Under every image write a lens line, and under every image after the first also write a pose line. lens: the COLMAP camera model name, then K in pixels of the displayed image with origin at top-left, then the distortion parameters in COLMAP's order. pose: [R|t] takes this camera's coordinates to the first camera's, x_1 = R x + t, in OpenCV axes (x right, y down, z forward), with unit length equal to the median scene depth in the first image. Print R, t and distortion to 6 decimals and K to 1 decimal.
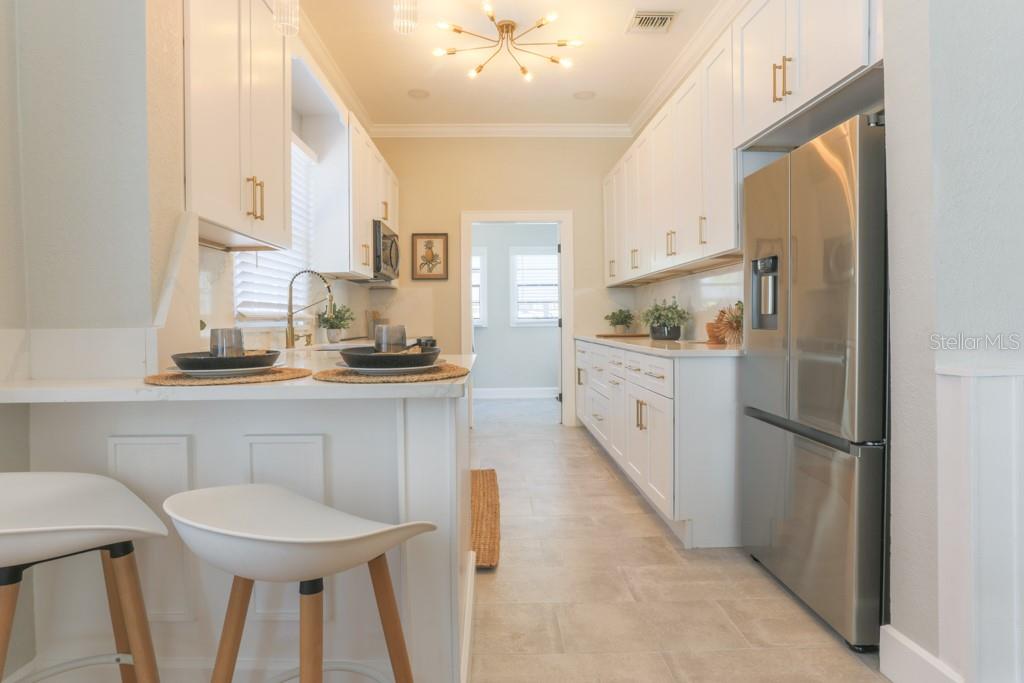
lens RADIAL K [[525.8, 0, 475.8], [0, 525.8, 322.9], [0, 0, 1]] dist [-0.003236, 0.000018]
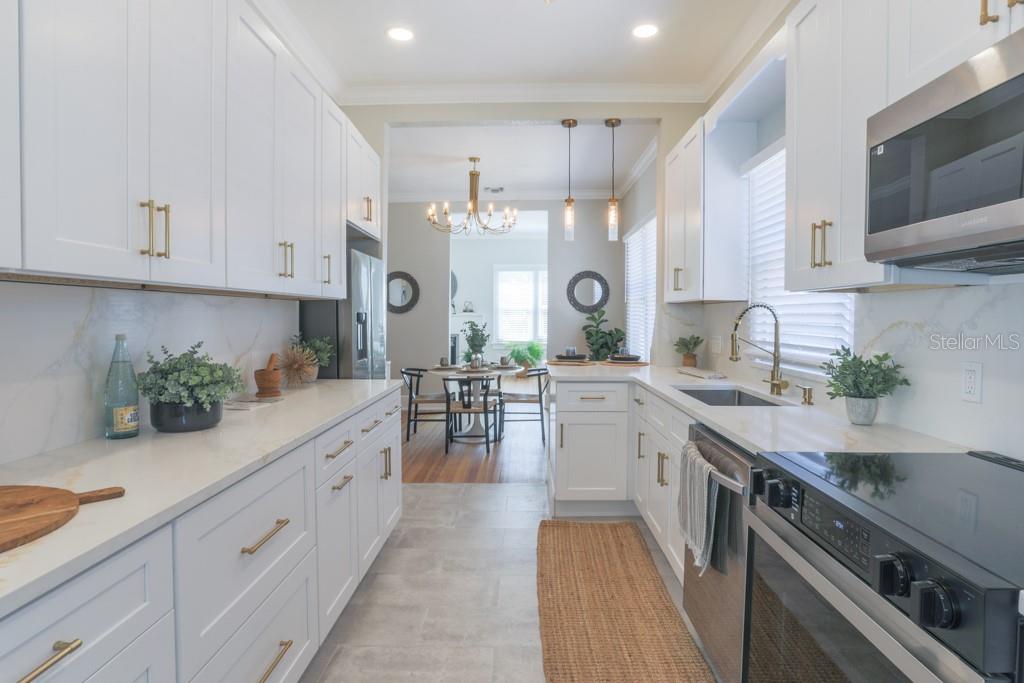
lens RADIAL K [[580.7, 0, 512.3], [0, 580.7, 330.7], [0, 0, 1]] dist [-0.054132, 0.042943]
pose [[-0.999998, -0.002065, 0.000828, 0.055318], [-0.002031, 0.999225, 0.039297, -0.058499], [-0.000908, 0.039296, -0.999227, 1.207189]]
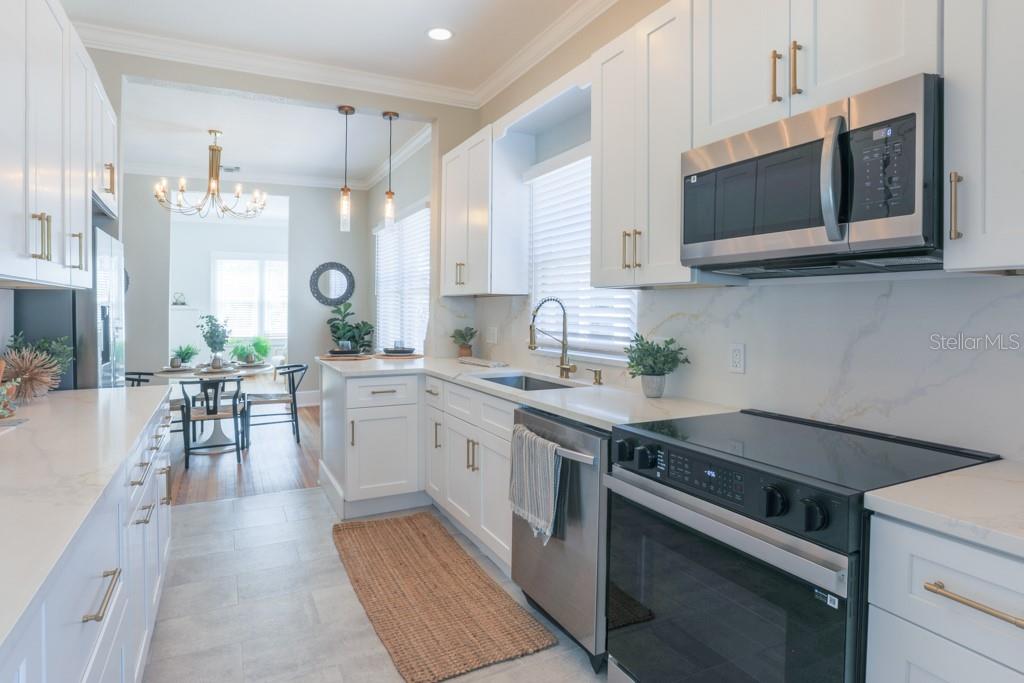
lens RADIAL K [[583.0, 0, 512.2], [0, 583.0, 312.9], [0, 0, 1]] dist [-0.051929, 0.043677]
pose [[-0.884911, 0.003188, -0.465750, 0.154850], [-0.006561, 0.999792, 0.019309, -0.058906], [0.465715, 0.020143, -0.884706, 1.191786]]
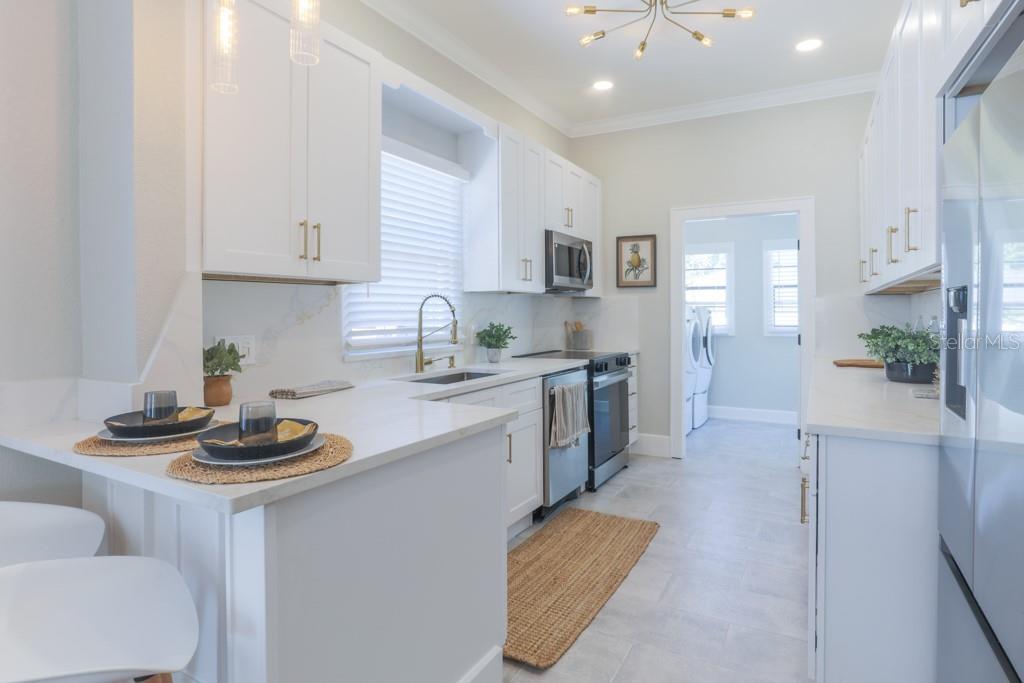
lens RADIAL K [[532.4, 0, 517.0], [0, 532.4, 314.7], [0, 0, 1]] dist [-0.003319, 0.000402]
pose [[0.884182, 0.006551, -0.467097, 0.182638], [-0.006139, 0.999978, 0.002404, -0.042155], [0.467102, 0.000742, 0.884203, 0.119306]]
